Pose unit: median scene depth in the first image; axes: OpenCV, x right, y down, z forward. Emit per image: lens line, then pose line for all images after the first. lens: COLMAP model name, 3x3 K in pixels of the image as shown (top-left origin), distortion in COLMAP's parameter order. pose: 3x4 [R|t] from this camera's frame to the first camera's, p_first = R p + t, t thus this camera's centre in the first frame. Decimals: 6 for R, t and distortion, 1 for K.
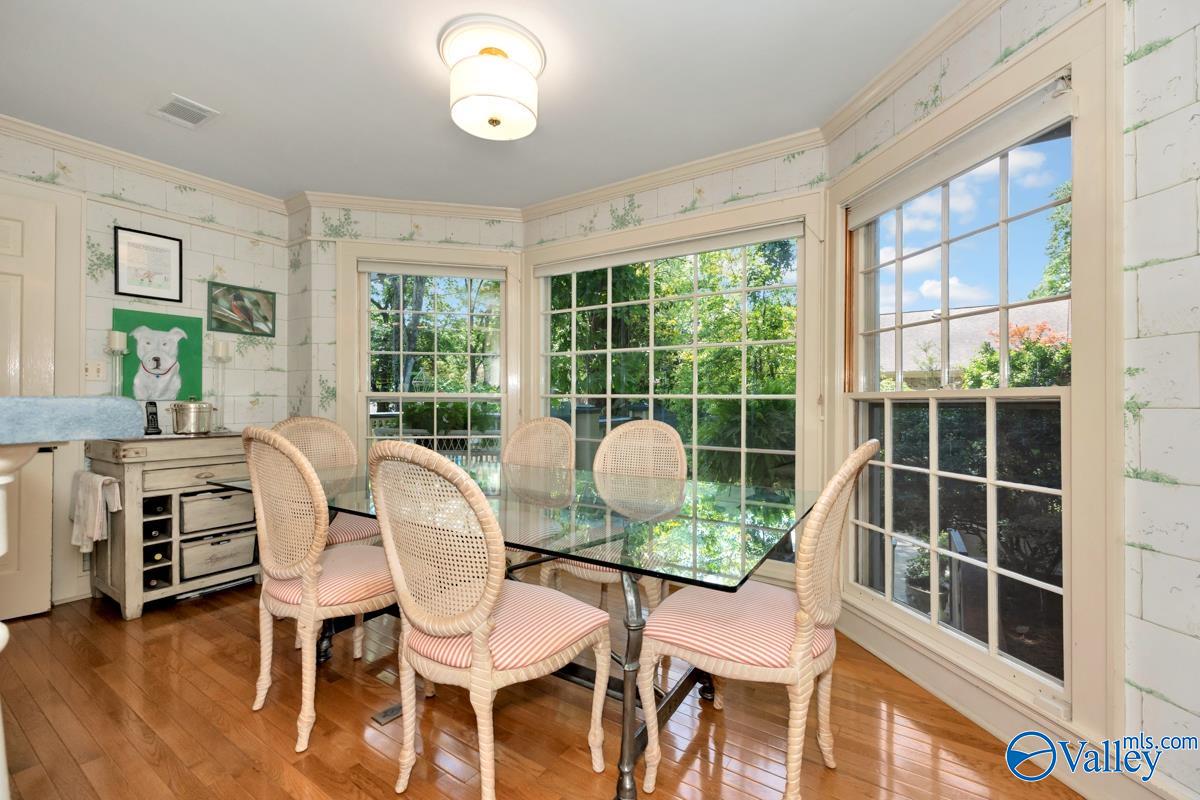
lens RADIAL K [[491.9, 0, 630.4], [0, 491.9, 401.4], [0, 0, 1]] dist [0.002597, 0.000249]
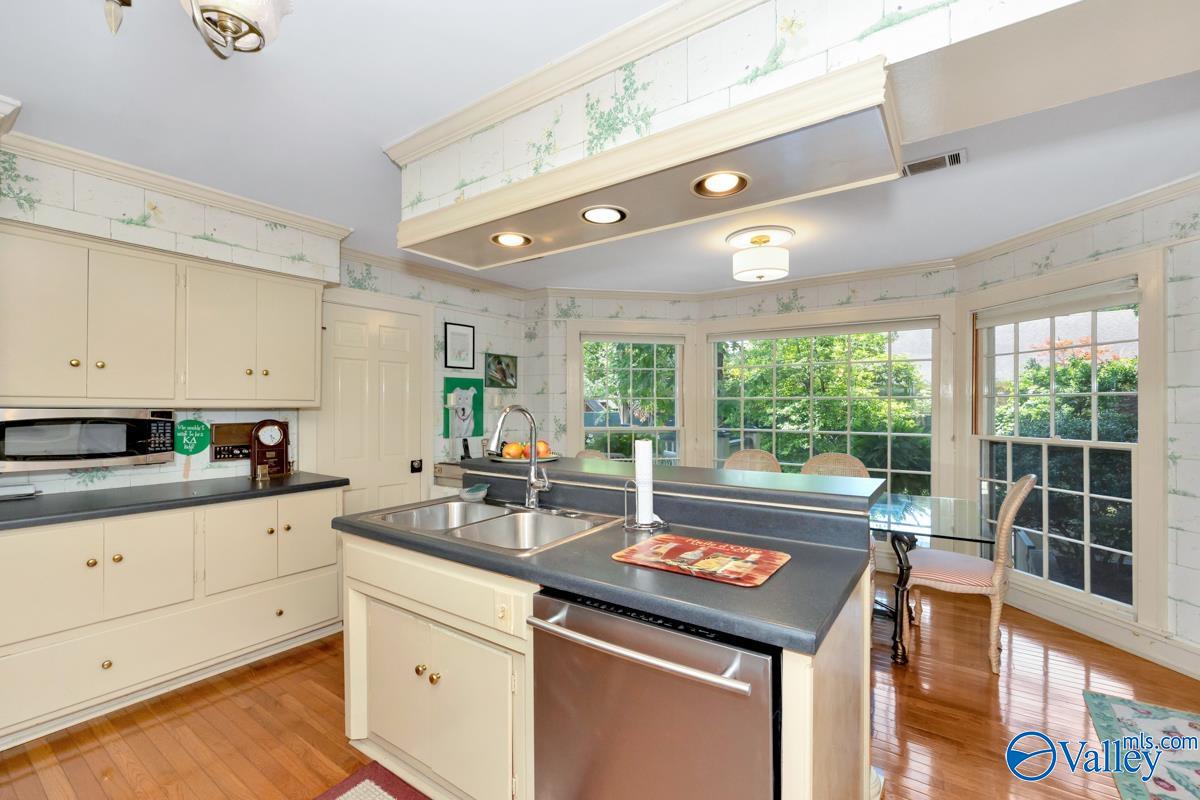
lens RADIAL K [[504.2, 0, 591.9], [0, 504.2, 409.2], [0, 0, 1]] dist [-0.003131, -0.000472]
pose [[0.997554, -0.012195, -0.068831, -0.459817], [0.012940, 0.999862, 0.010387, -0.093375], [0.068695, -0.011252, 0.997574, -0.459961]]
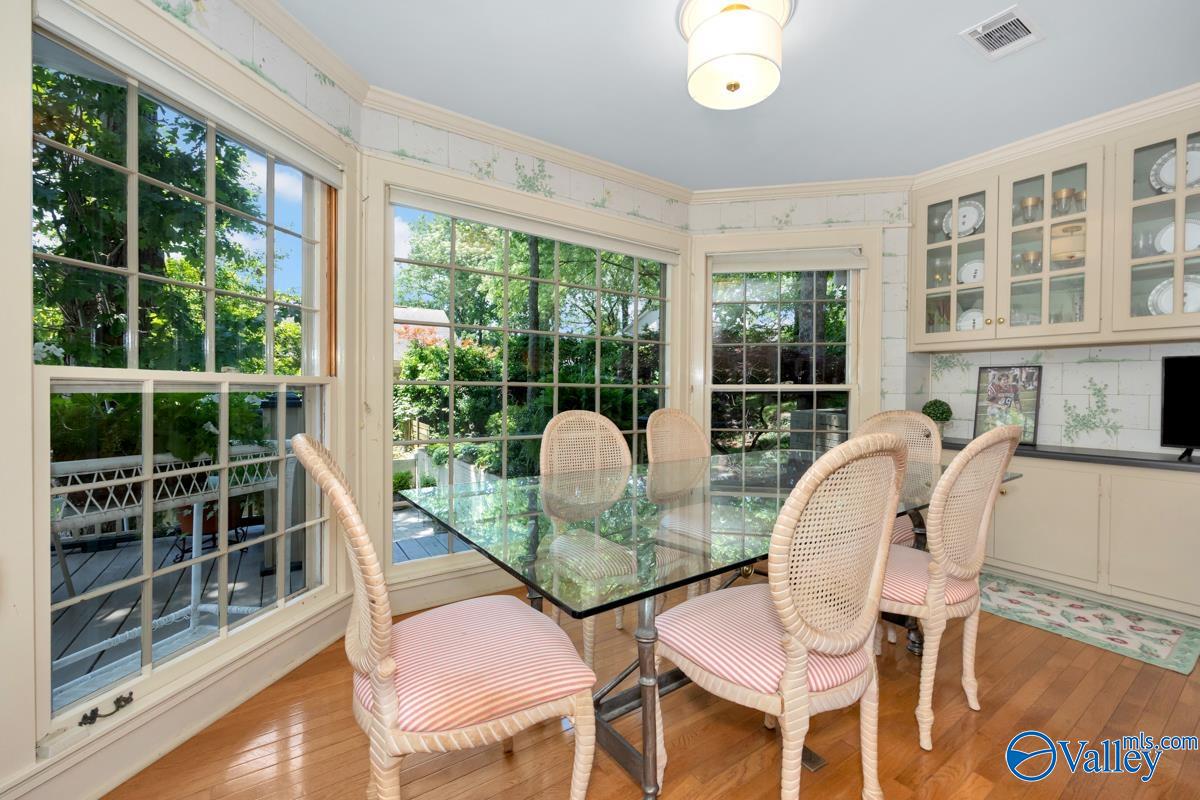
lens RADIAL K [[495.5, 0, 596.5], [0, 495.5, 397.9], [0, 0, 1]] dist [-0.000438, 0.000049]
pose [[0.414842, -0.017571, 0.909724, -0.743881], [-0.010691, 0.999650, 0.024183, -0.008967], [-0.909830, -0.019758, 0.414509, 0.501785]]
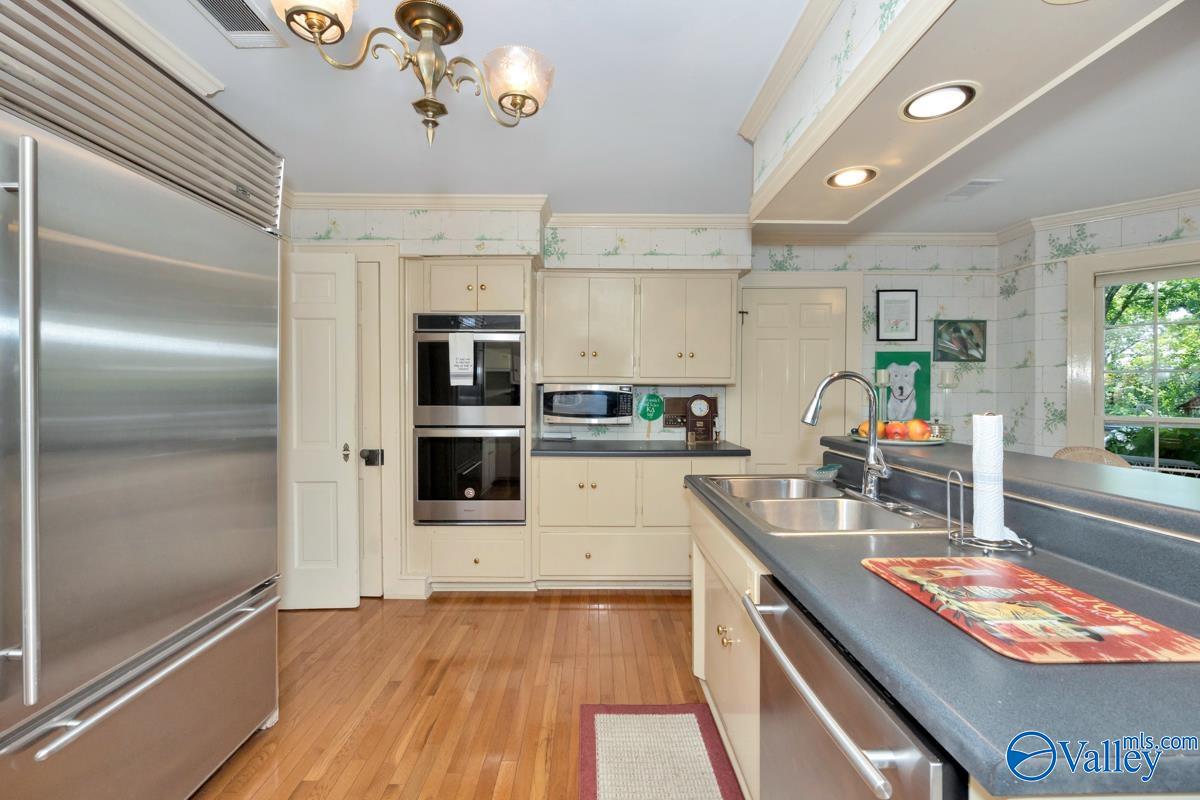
lens RADIAL K [[504.6, 0, 605.0], [0, 504.6, 397.2], [0, 0, 1]] dist [-0.001568, -0.000085]
pose [[0.538778, -0.001675, -0.842446, -0.269264], [0.005663, 0.999983, 0.001634, -0.066066], [0.842429, -0.005651, 0.538778, -0.330880]]
